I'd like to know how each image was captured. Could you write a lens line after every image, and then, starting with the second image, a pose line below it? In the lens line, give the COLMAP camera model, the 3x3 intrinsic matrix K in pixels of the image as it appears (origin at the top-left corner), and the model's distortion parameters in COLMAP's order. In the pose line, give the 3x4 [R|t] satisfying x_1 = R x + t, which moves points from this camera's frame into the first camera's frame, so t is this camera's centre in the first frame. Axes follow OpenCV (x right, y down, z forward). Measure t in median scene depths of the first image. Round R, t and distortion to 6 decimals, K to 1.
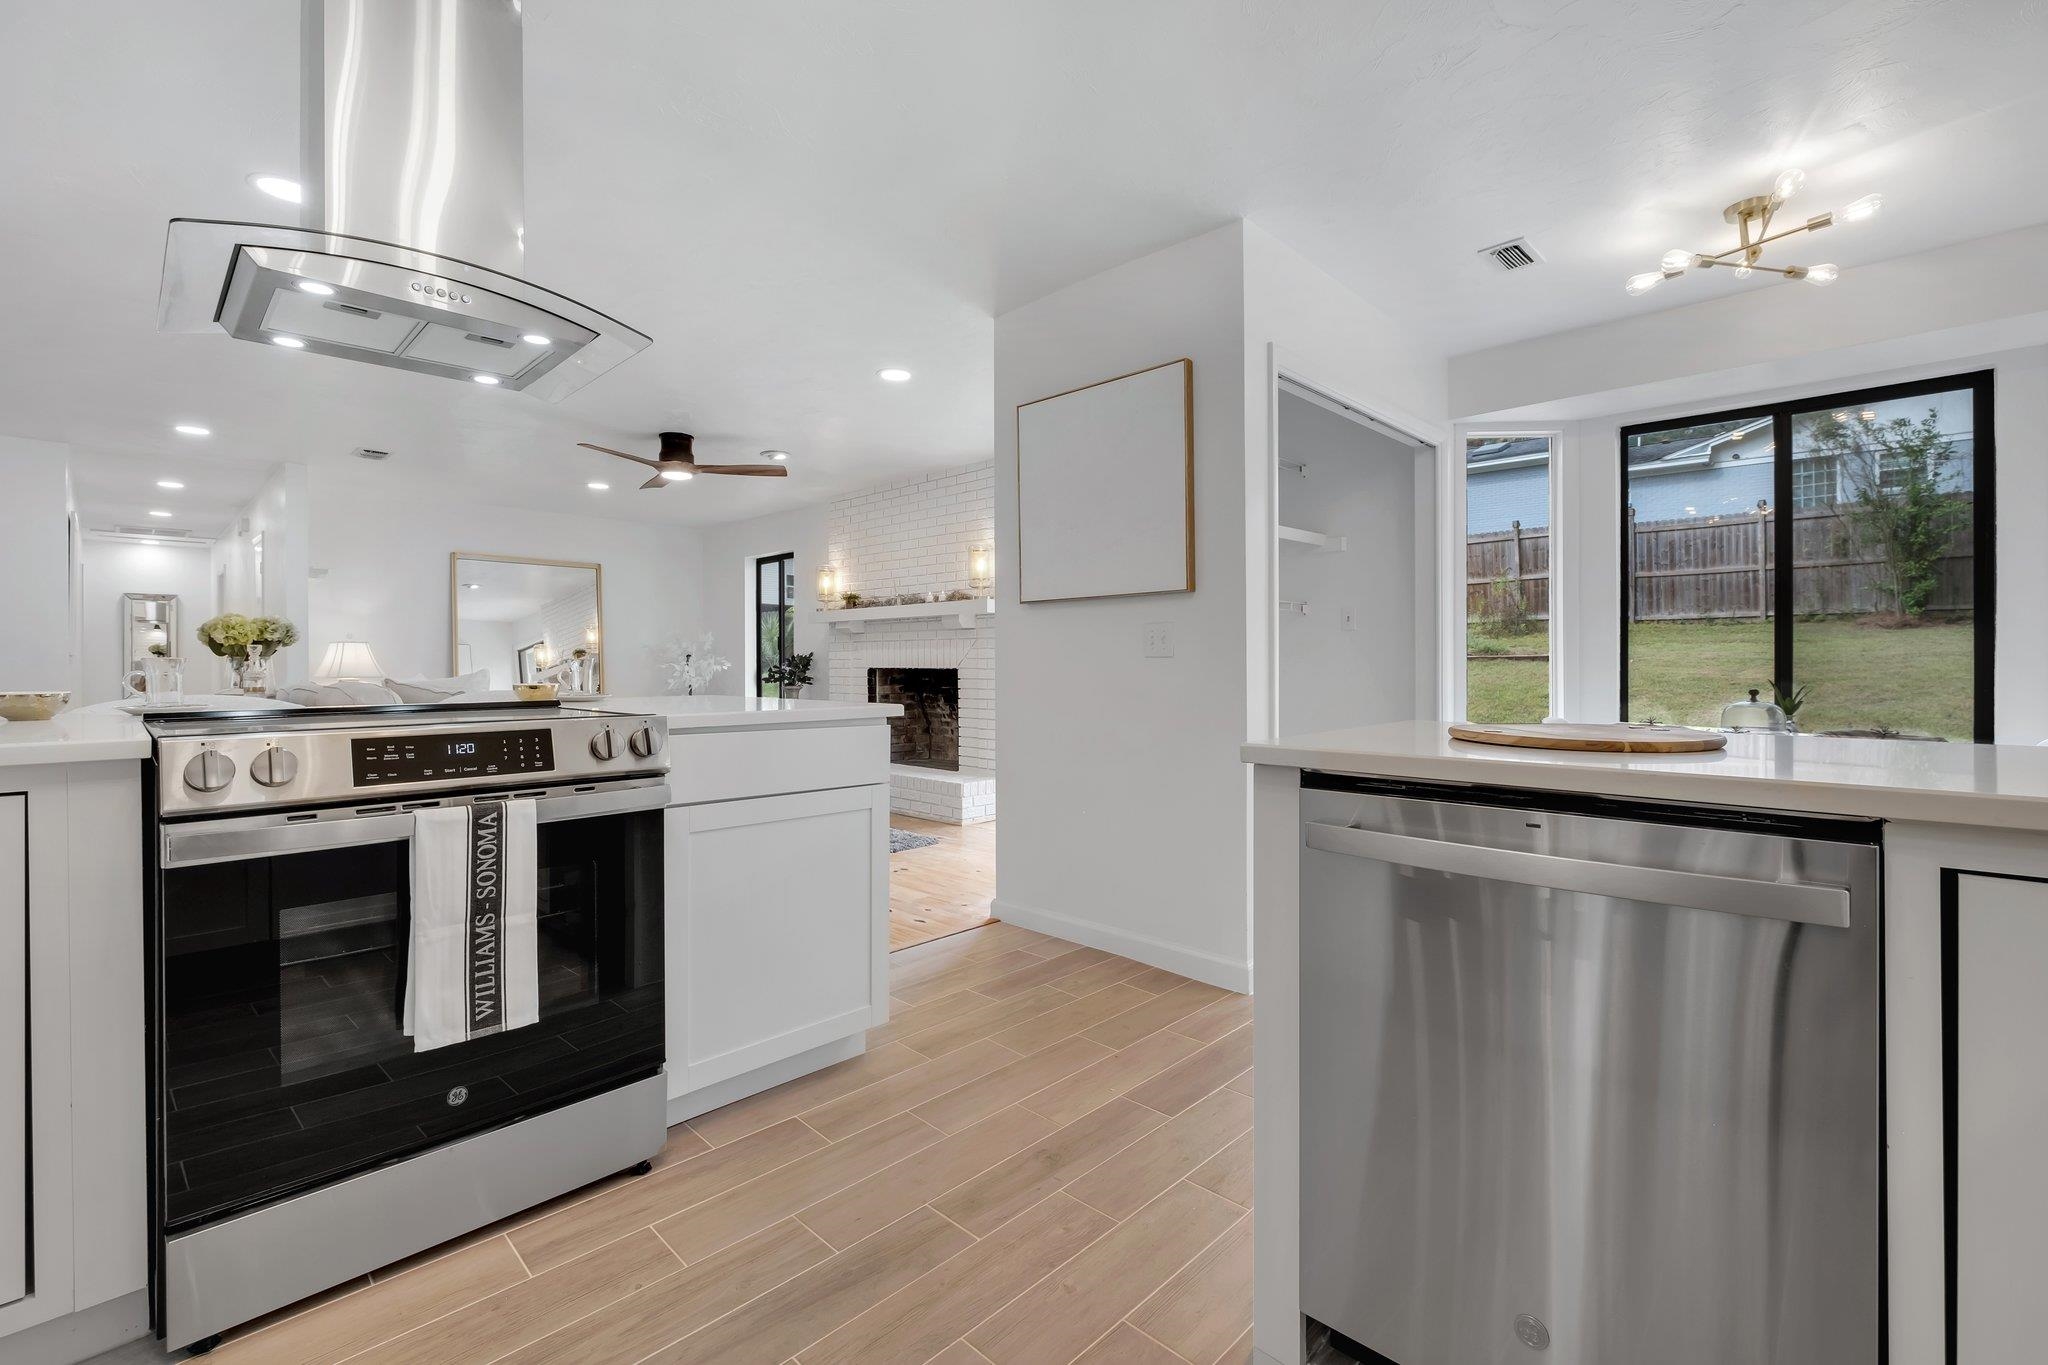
lens RADIAL K [[901.3, 0, 1012.2], [0, 901.3, 677.5], [0, 0, 1]] dist [-0.006887, -0.000373]
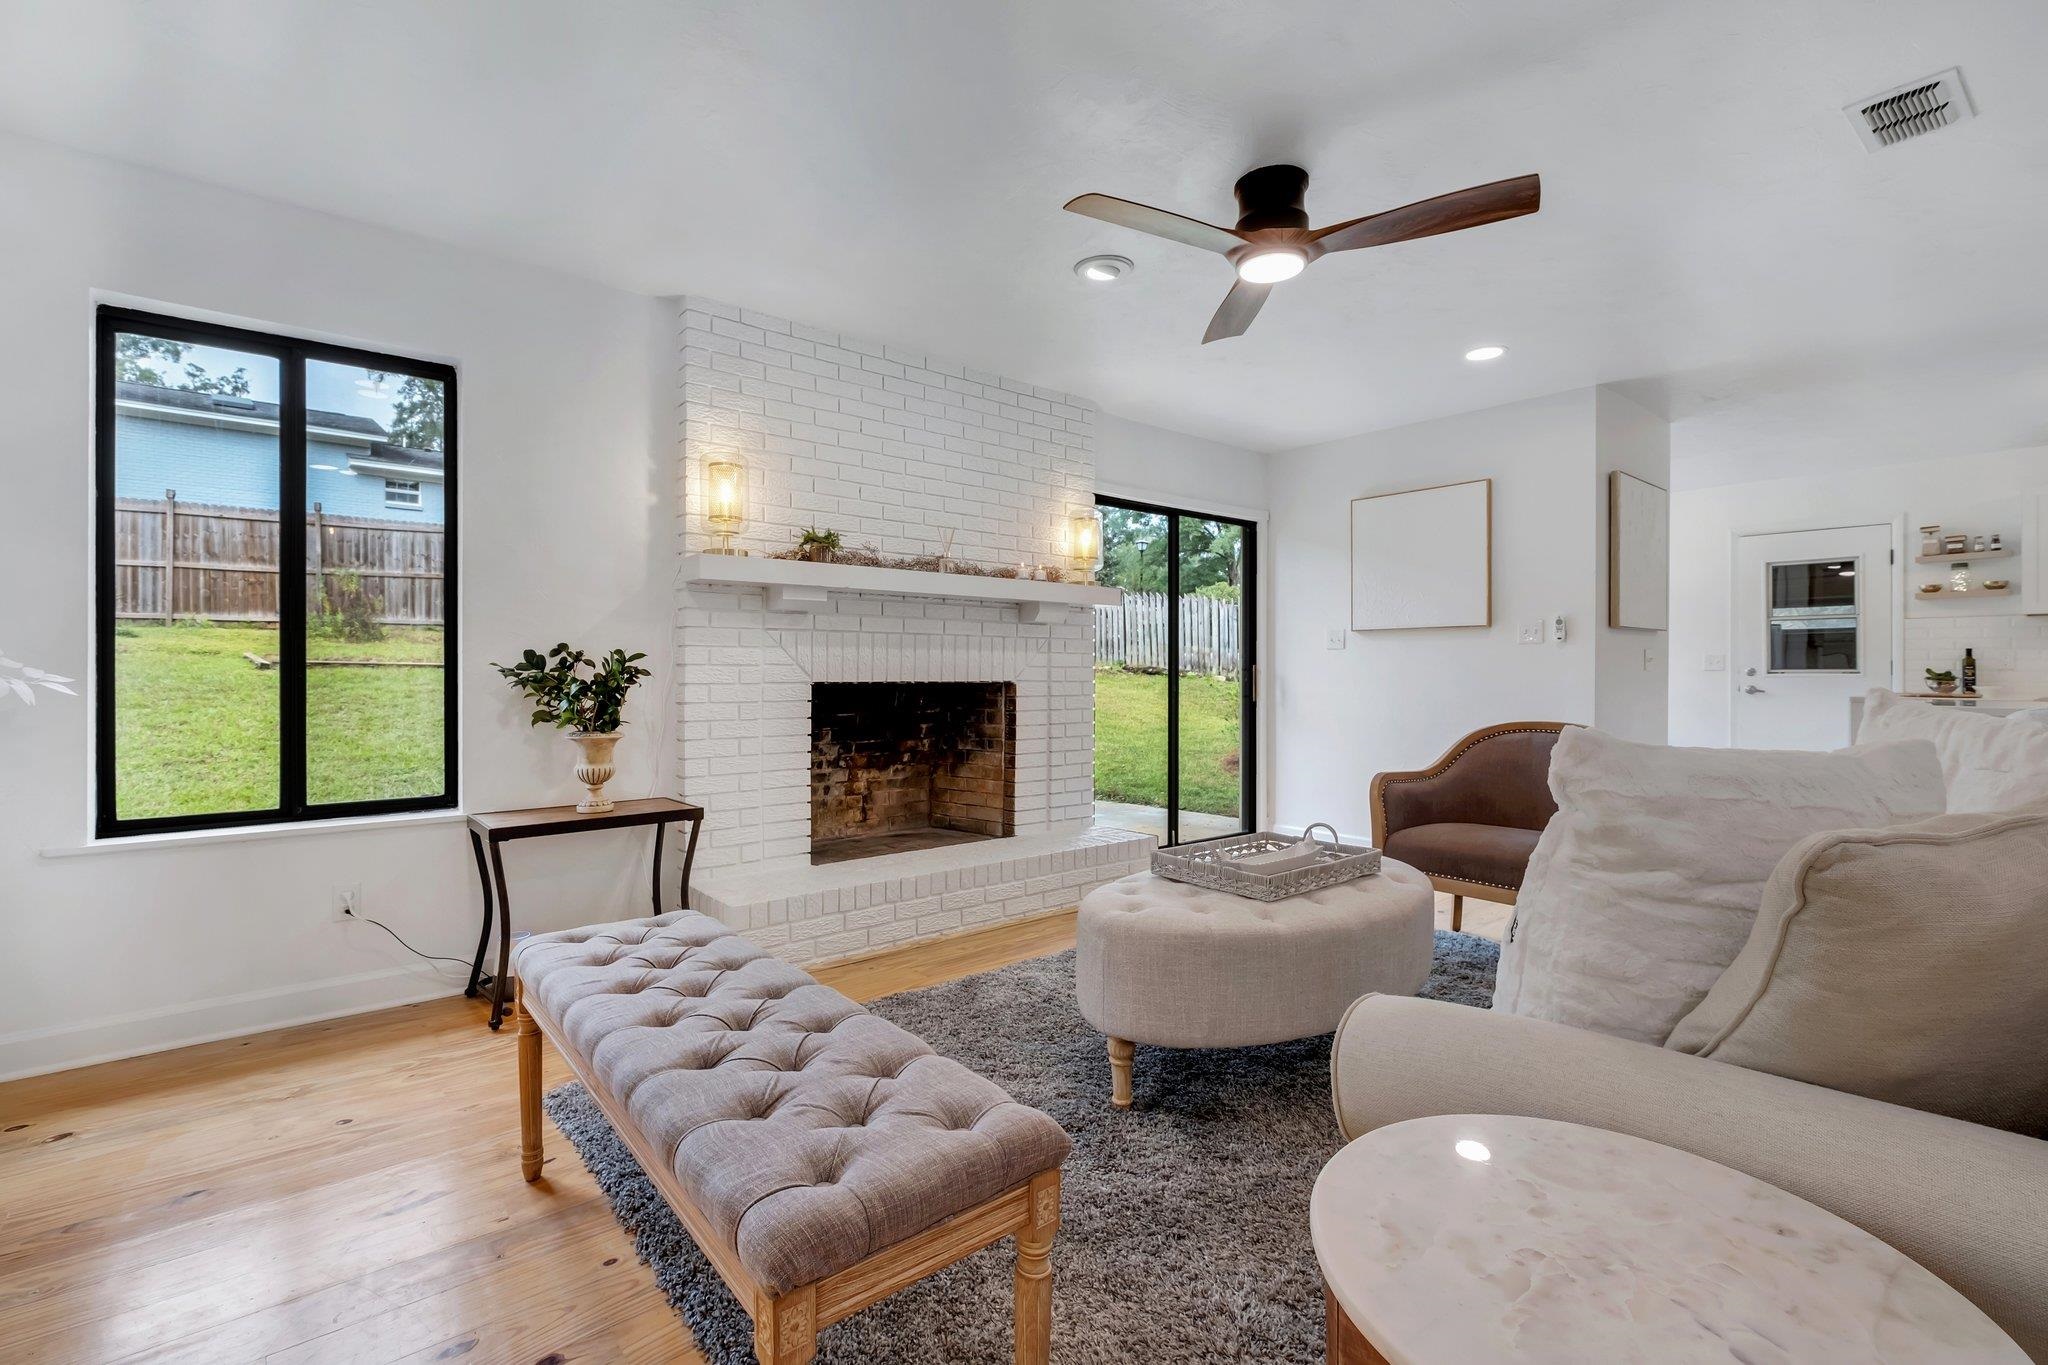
lens RADIAL K [[913.0, 0, 1002.4], [0, 913.0, 672.6], [0, 0, 1]] dist [-0.008460, 0.000055]
pose [[0.107072, 0.001772, 0.994250, -0.618563], [0.012953, 0.999911, -0.003177, -0.012373], [-0.994167, 0.013219, 0.107040, 0.789758]]
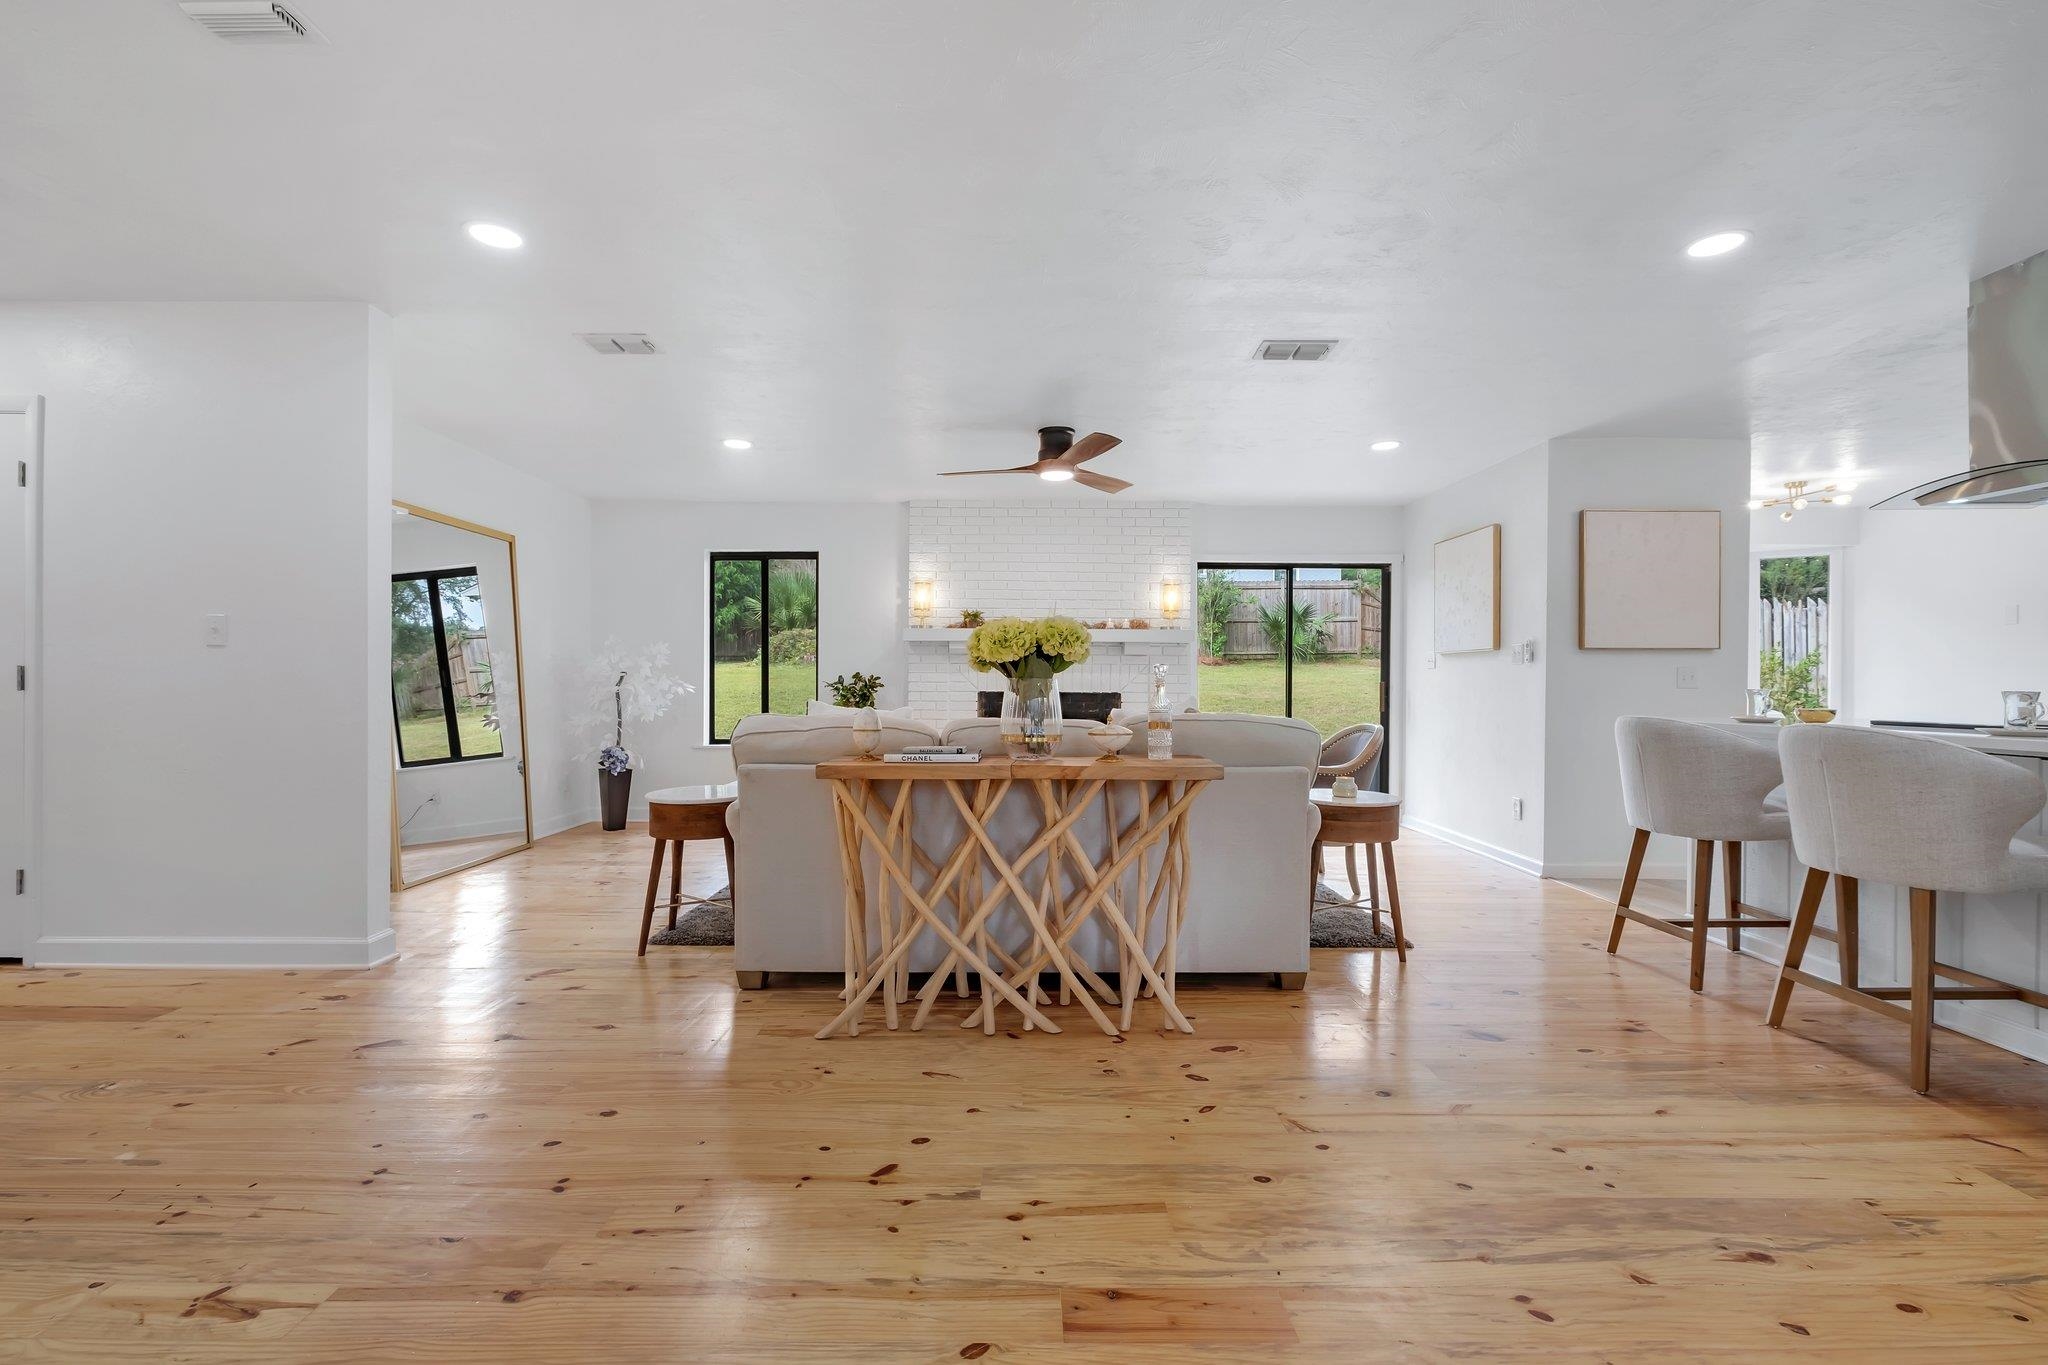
lens RADIAL K [[886.9, 0, 1021.7], [0, 886.9, 685.8], [0, 0, 1]] dist [-0.007767, -0.000044]
pose [[0.707573, 0.005434, 0.706619, -0.735972], [0.002955, 0.999939, -0.010649, -0.005924], [-0.706634, 0.009623, 0.707514, 0.294634]]
